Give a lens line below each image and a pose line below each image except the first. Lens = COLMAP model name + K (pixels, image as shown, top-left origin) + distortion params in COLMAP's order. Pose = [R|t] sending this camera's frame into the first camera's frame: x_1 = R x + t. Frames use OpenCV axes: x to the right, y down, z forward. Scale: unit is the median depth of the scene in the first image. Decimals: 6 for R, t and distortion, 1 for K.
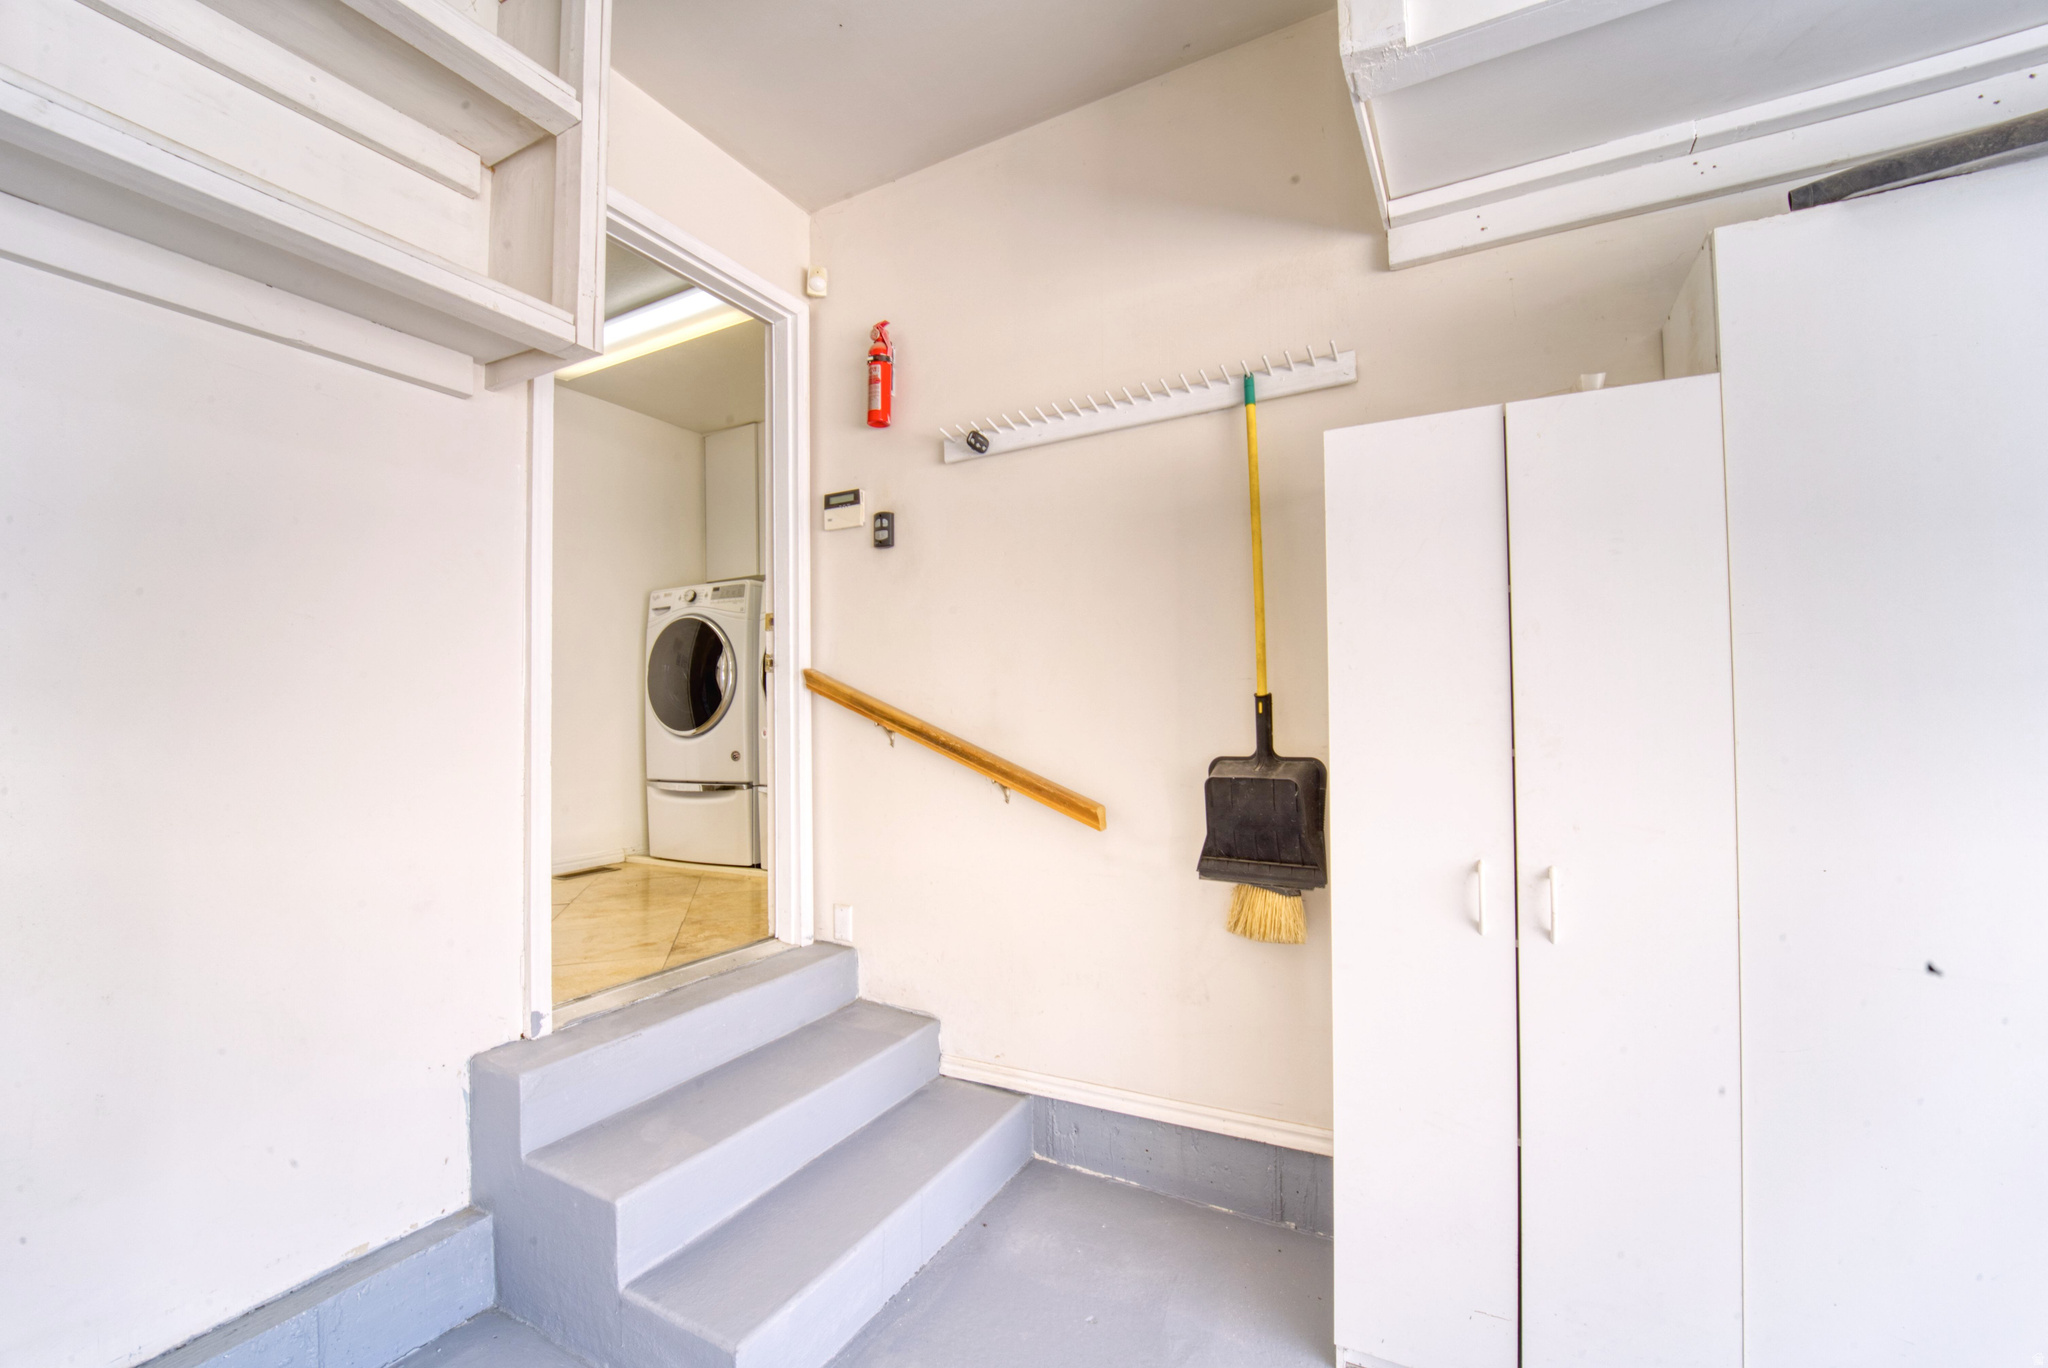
lens RADIAL K [[837.9, 0, 1021.0], [0, 837.9, 686.3], [0, 0, 1]] dist [-0.020183, -0.001217]
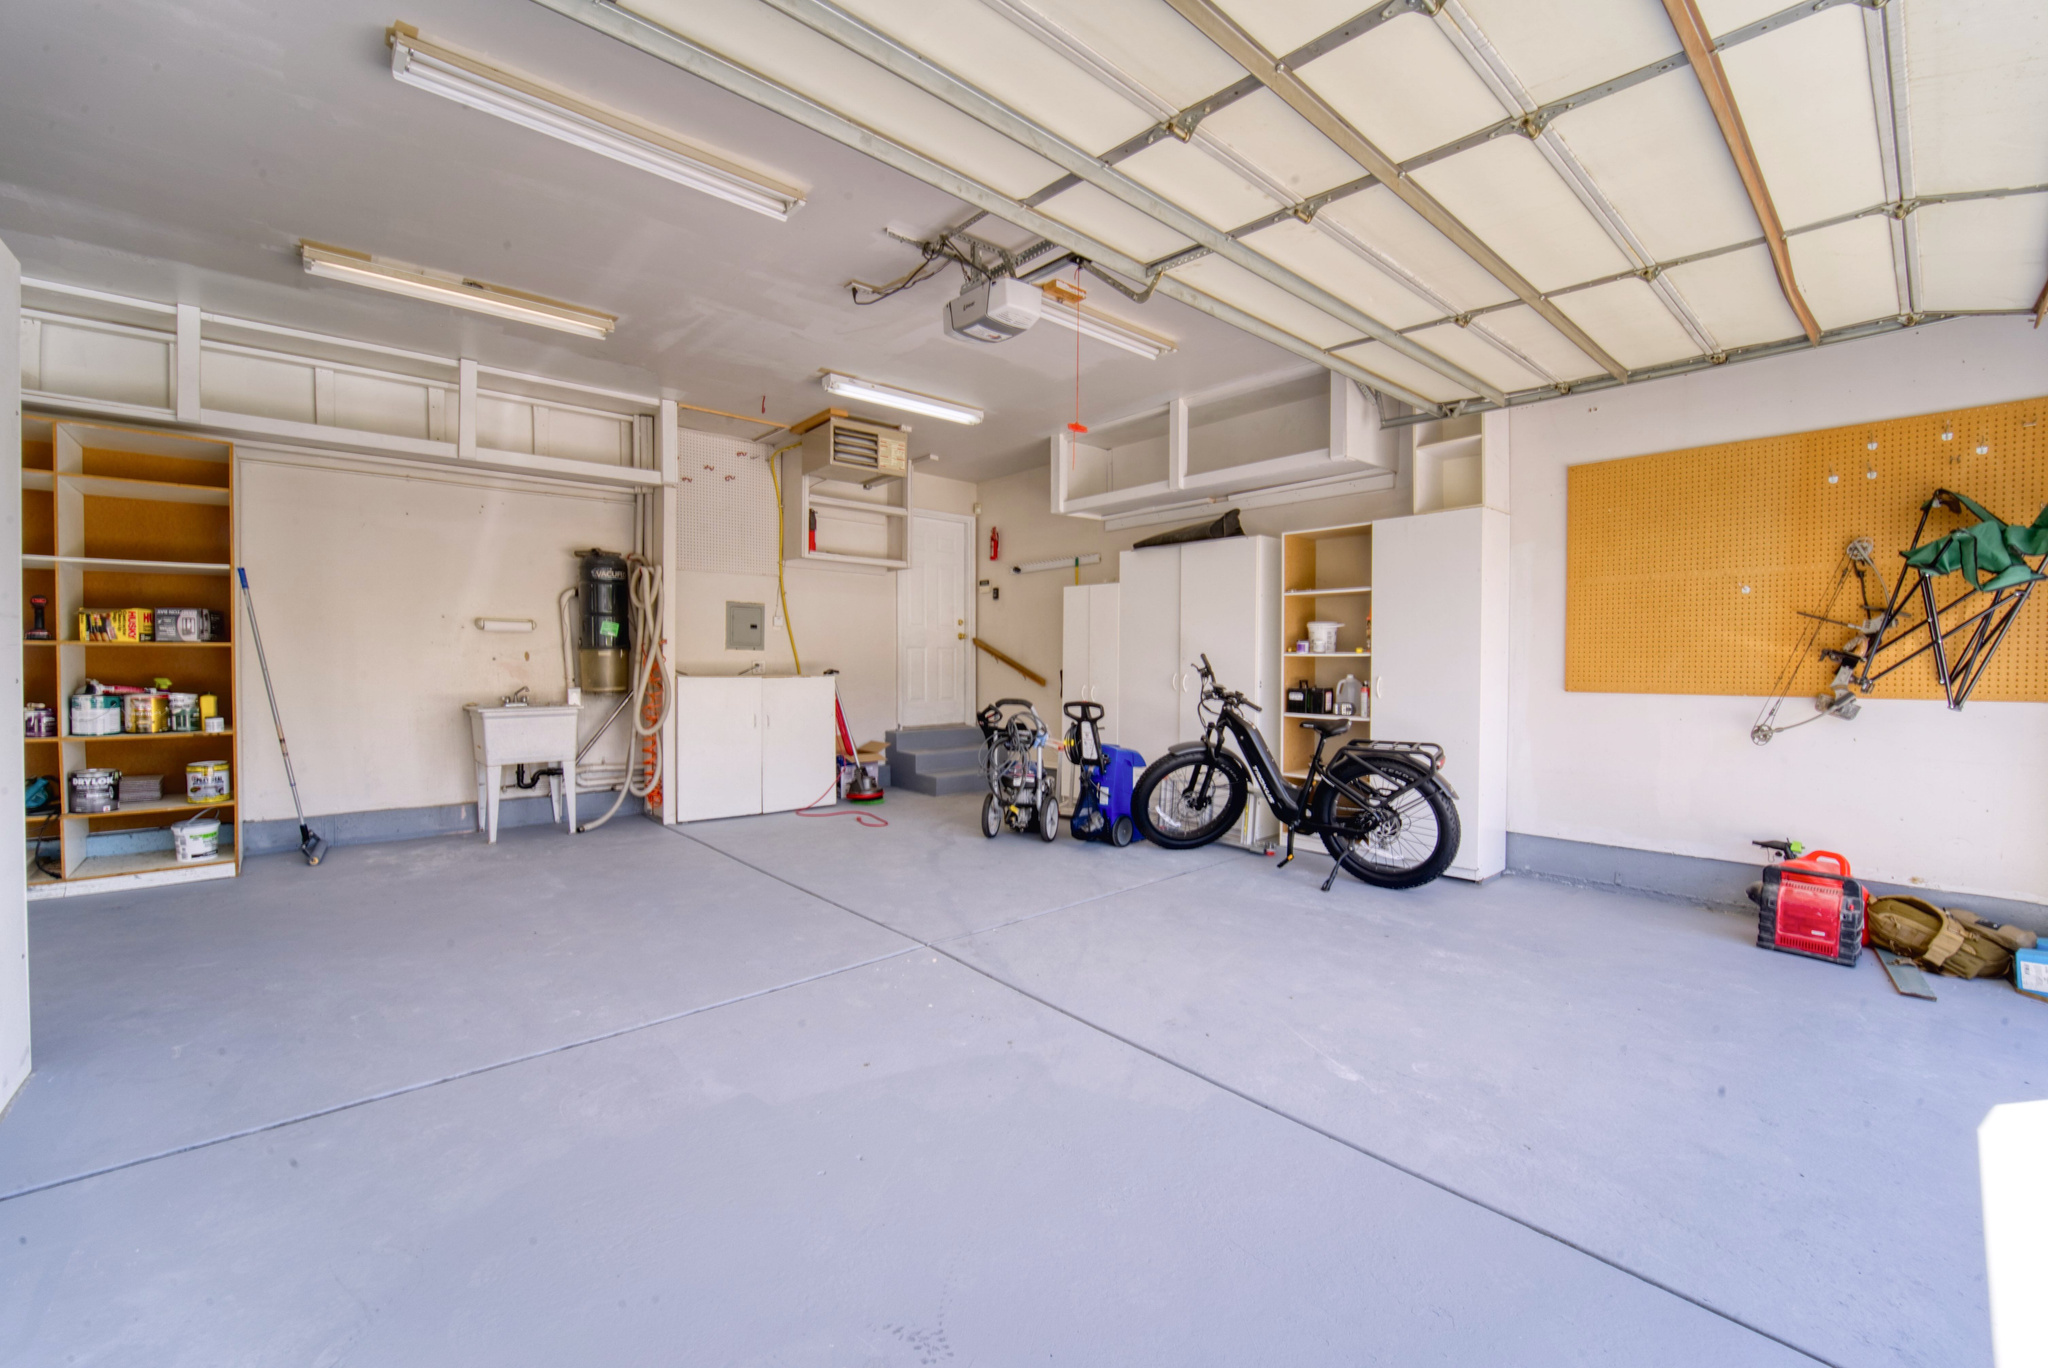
lens RADIAL K [[837.9, 0, 1021.0], [0, 837.9, 686.3], [0, 0, 1]] dist [-0.020183, -0.001217]
pose [[0.938188, 0.029148, -0.344897, 1.006552], [-0.004549, 0.997400, 0.071916, -0.066118], [0.346096, -0.065901, 0.935882, -1.904061]]
